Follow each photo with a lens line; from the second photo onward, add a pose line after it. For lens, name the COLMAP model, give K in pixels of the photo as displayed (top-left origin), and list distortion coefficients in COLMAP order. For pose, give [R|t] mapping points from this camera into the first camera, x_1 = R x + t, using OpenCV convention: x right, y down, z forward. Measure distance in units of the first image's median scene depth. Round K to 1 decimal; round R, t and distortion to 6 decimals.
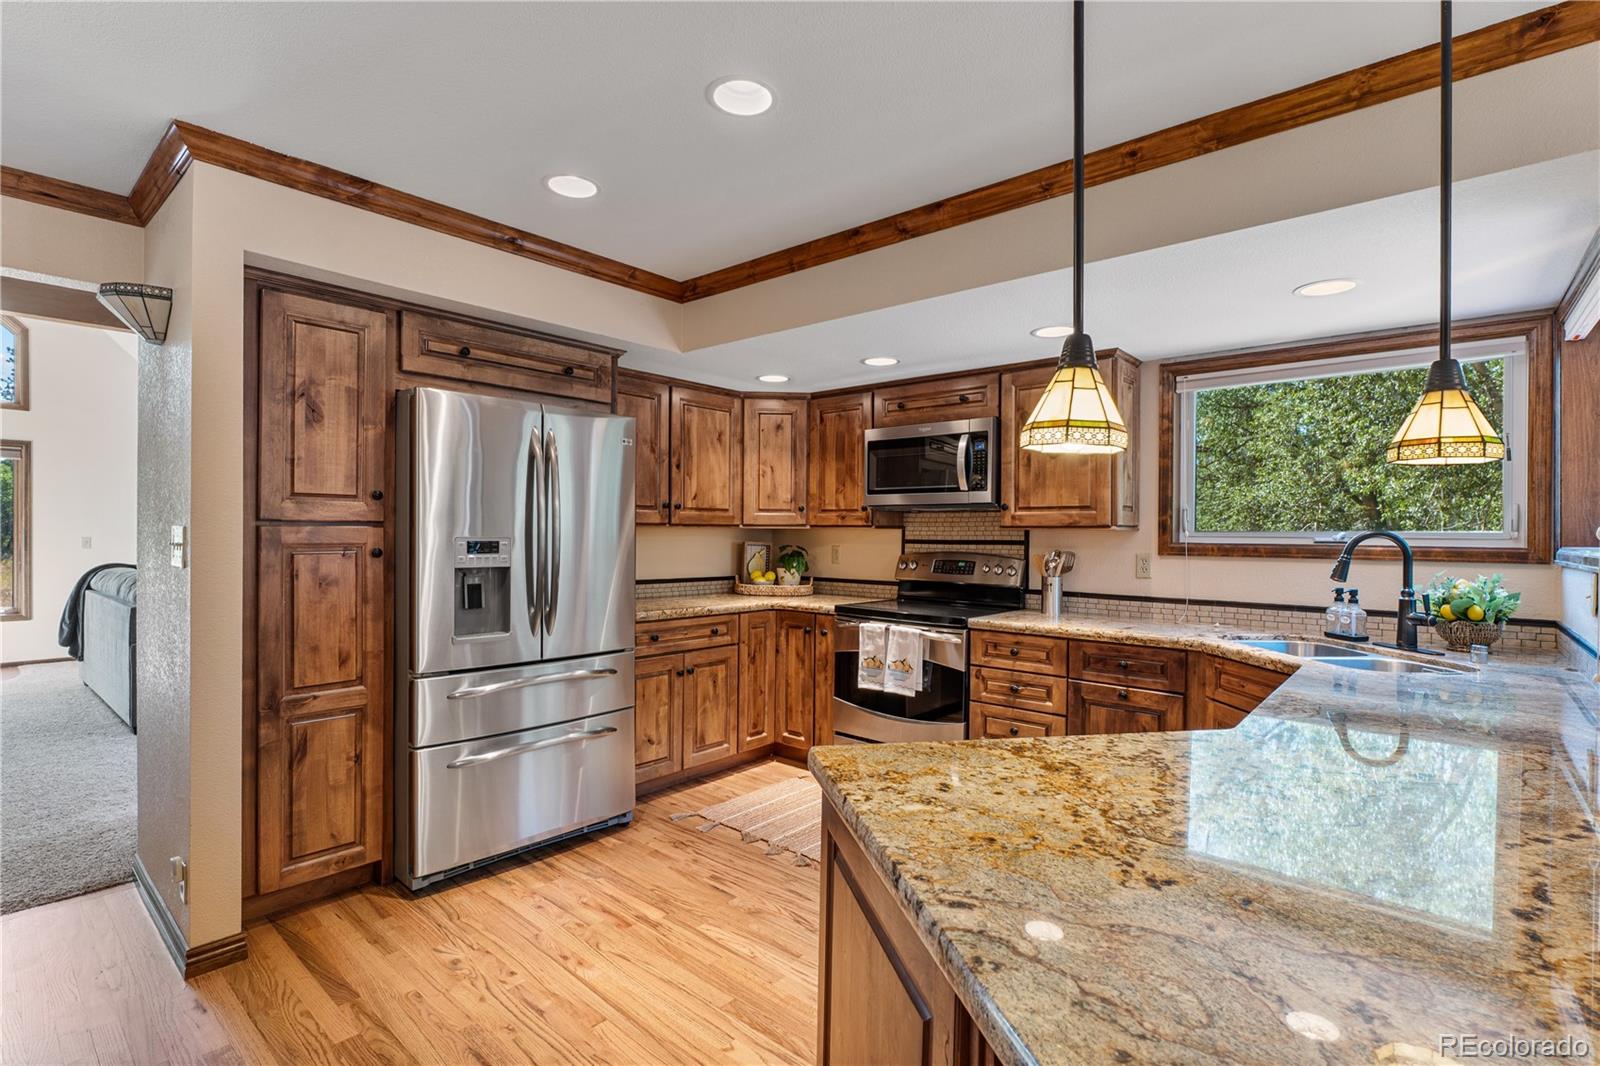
lens RADIAL K [[753.3, 0, 808.3], [0, 753.3, 537.4], [0, 0, 1]] dist [-0.006866, -0.000042]
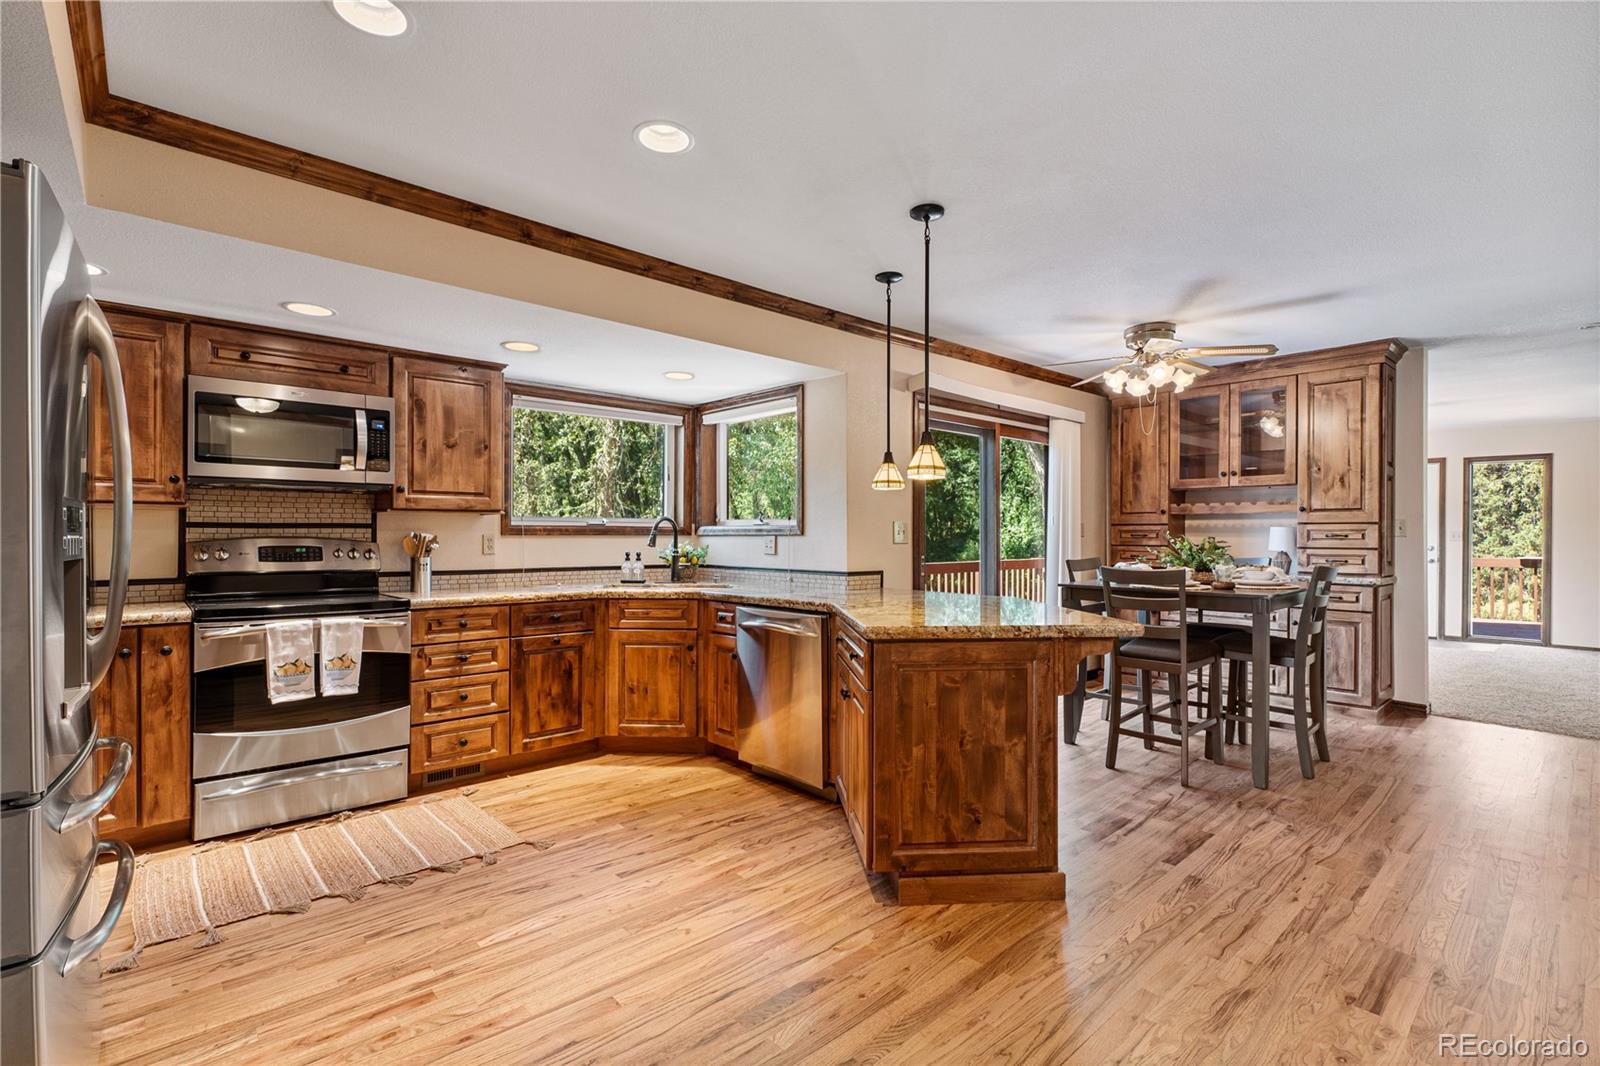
lens RADIAL K [[731.5, 0, 802.3], [0, 731.5, 540.0], [0, 0, 1]] dist [-0.007255, 0.000244]
pose [[0.119590, -0.014186, 0.992722, -0.793122], [0.004228, 0.999896, 0.013779, 0.019873], [-0.992814, 0.002550, 0.119637, 0.427252]]
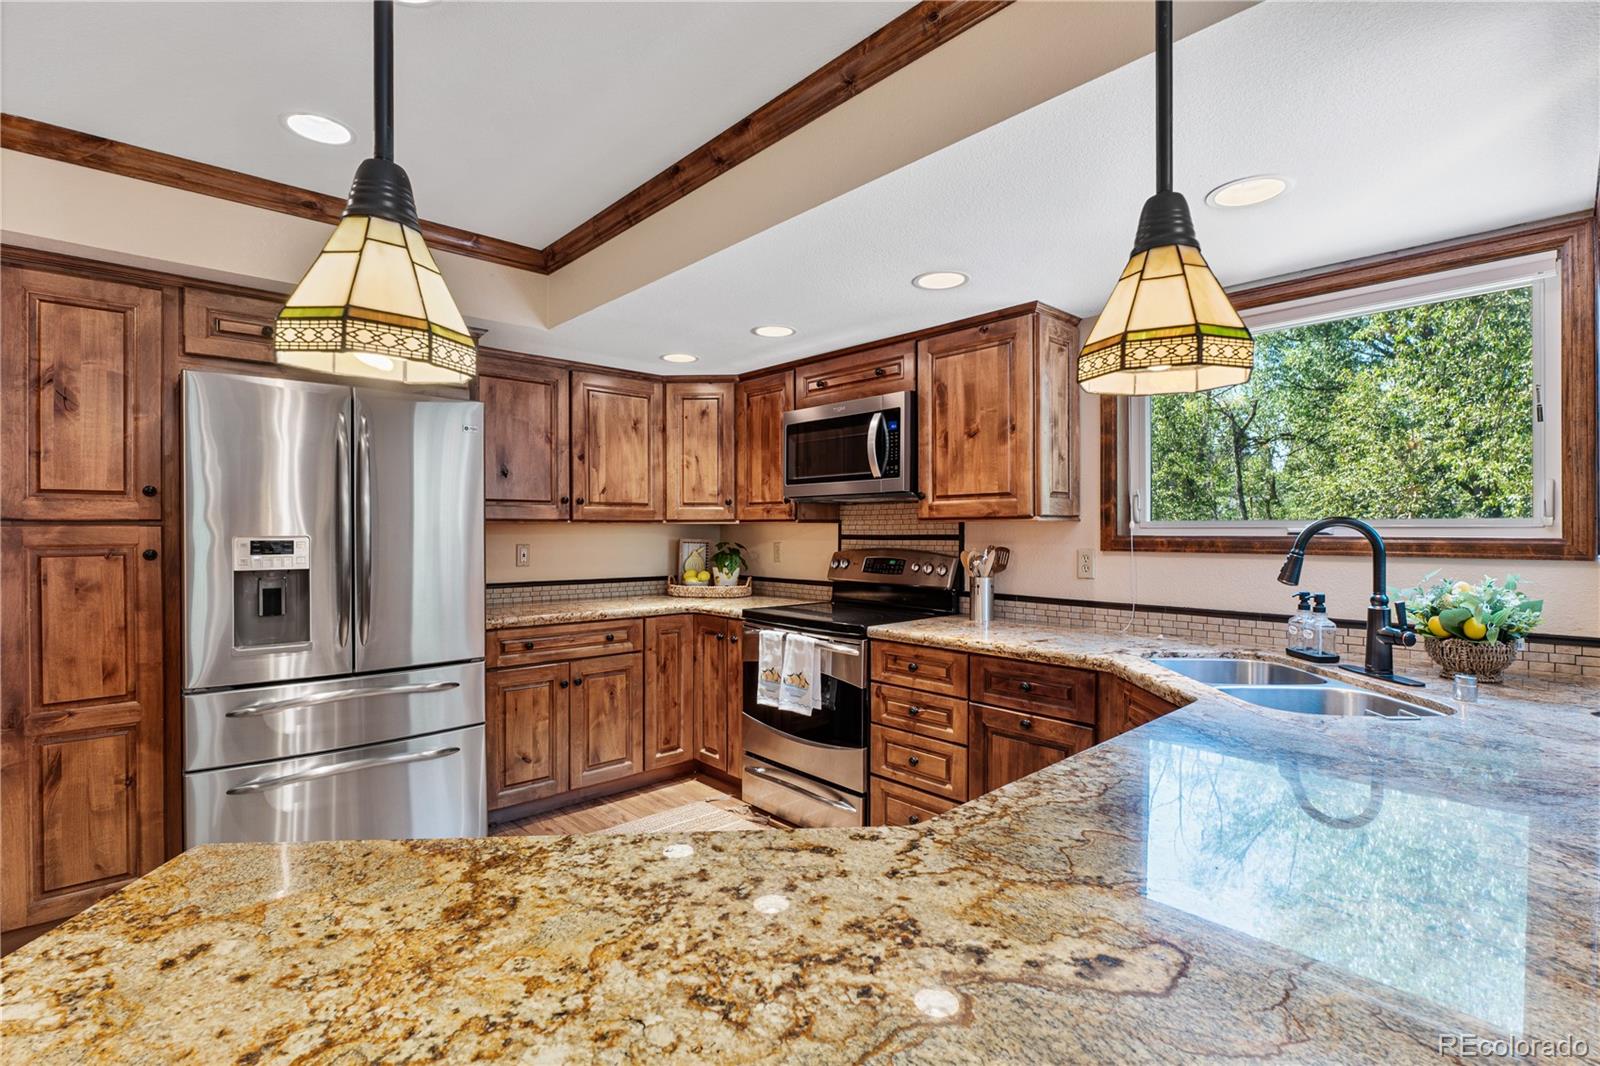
lens RADIAL K [[738.4, 0, 807.8], [0, 738.4, 534.6], [0, 0, 1]] dist [-0.007002, -0.000396]
pose [[0.993840, -0.008990, -0.110463, 0.276433], [0.009028, 0.999959, -0.000151, 0.003289], [0.110460, -0.000848, 0.993880, 0.185100]]
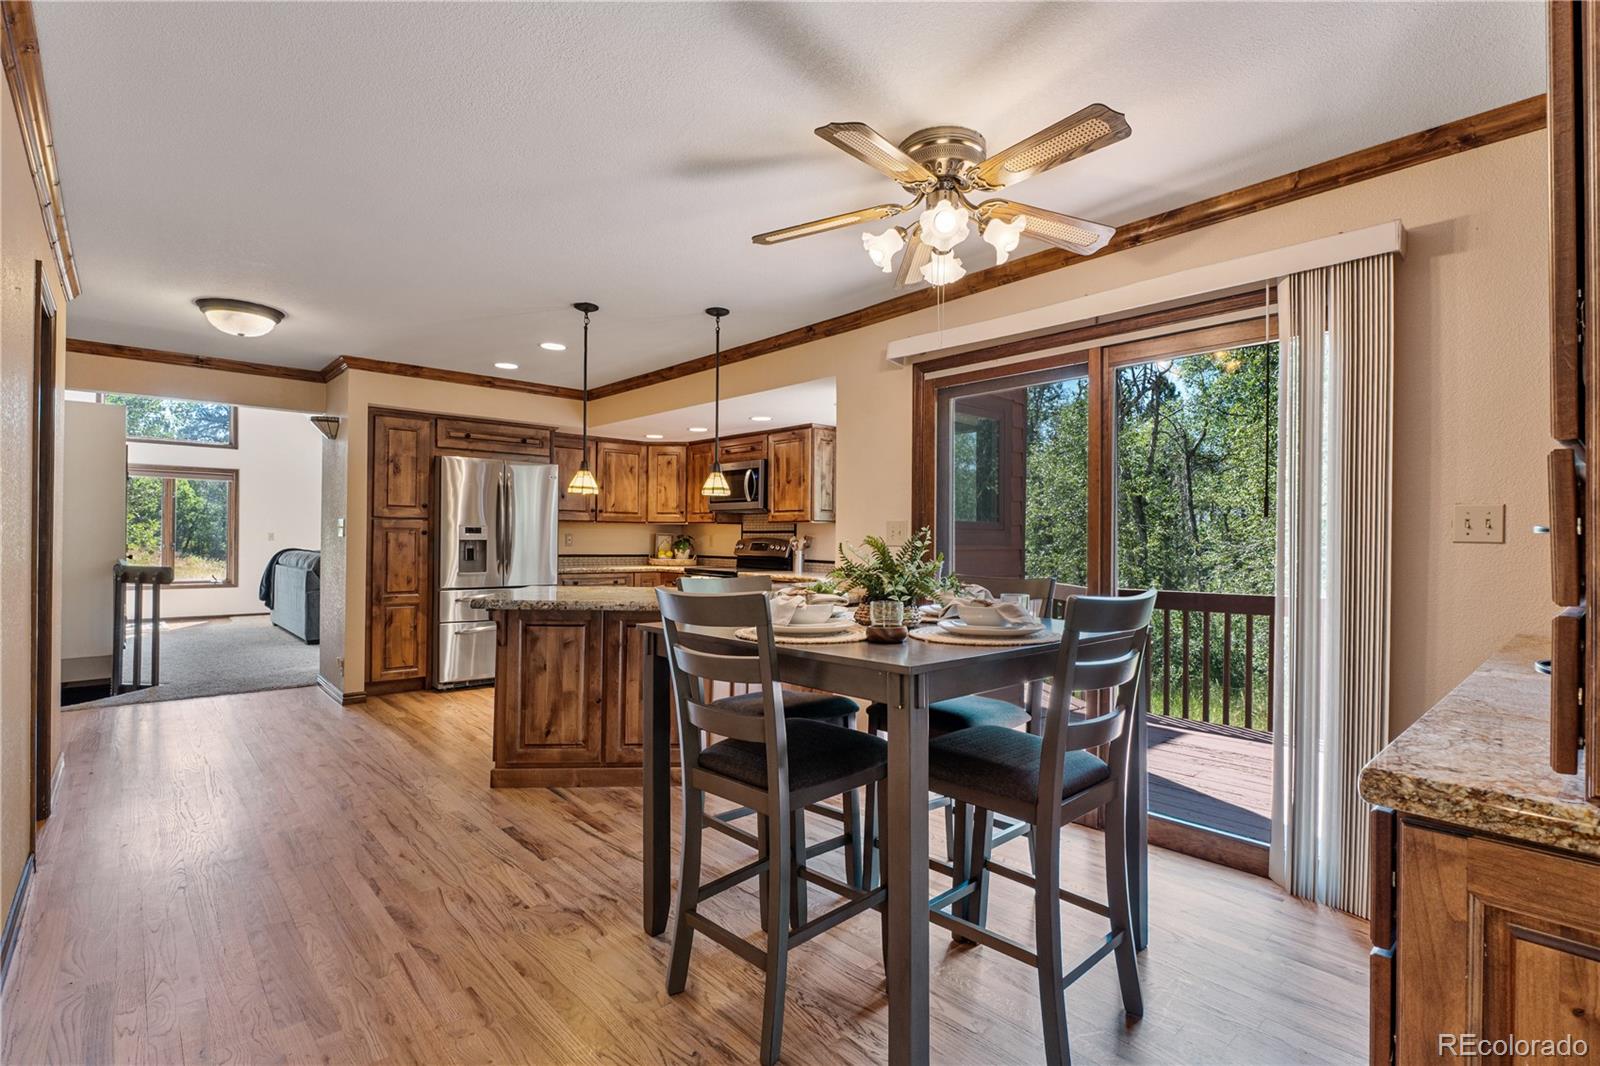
lens RADIAL K [[748.4, 0, 806.4], [0, 748.4, 534.9], [0, 0, 1]] dist [0.001020, 0.000218]
pose [[0.992993, 0.001043, -0.118166, 0.682321], [-0.002329, 0.999940, -0.010739, 0.042857], [0.118148, 0.010938, 0.992936, -0.891749]]
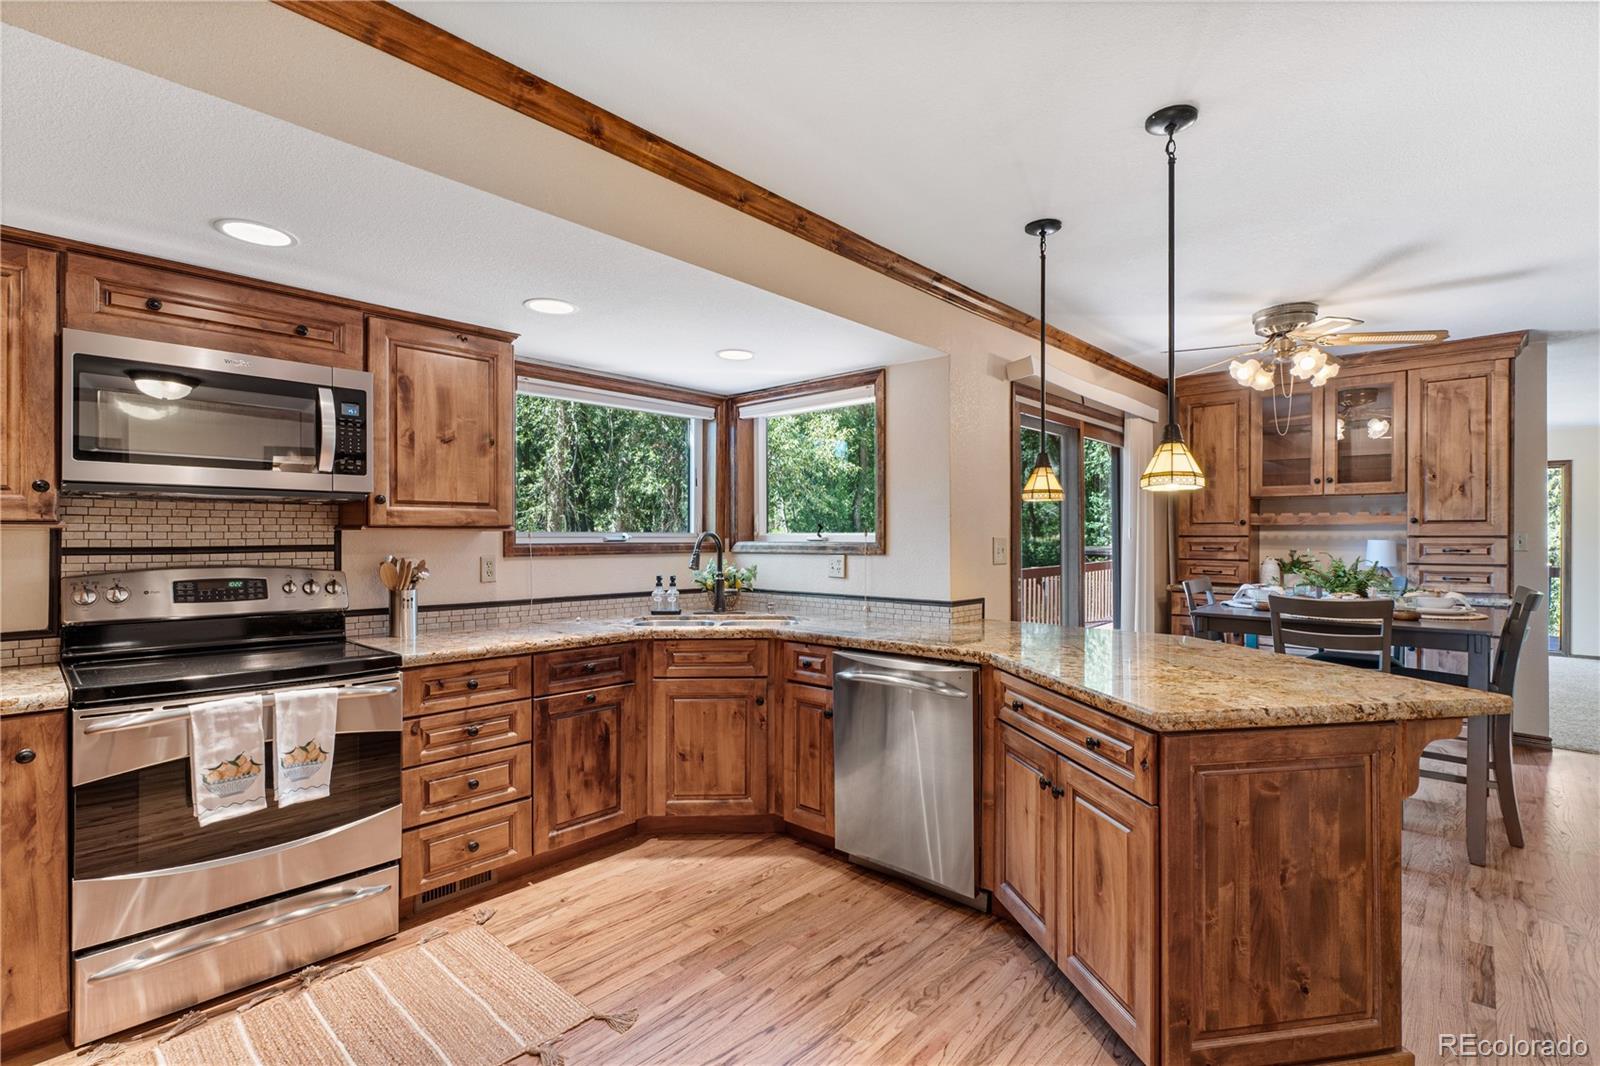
lens RADIAL K [[730.5, 0, 801.0], [0, 730.5, 541.5], [0, 0, 1]] dist [-0.006015, -0.001068]
pose [[0.035368, -0.013814, 0.999279, -0.534284], [0.006188, 0.999888, 0.013603, -0.007843], [-0.999355, 0.005703, 0.035450, 0.692272]]
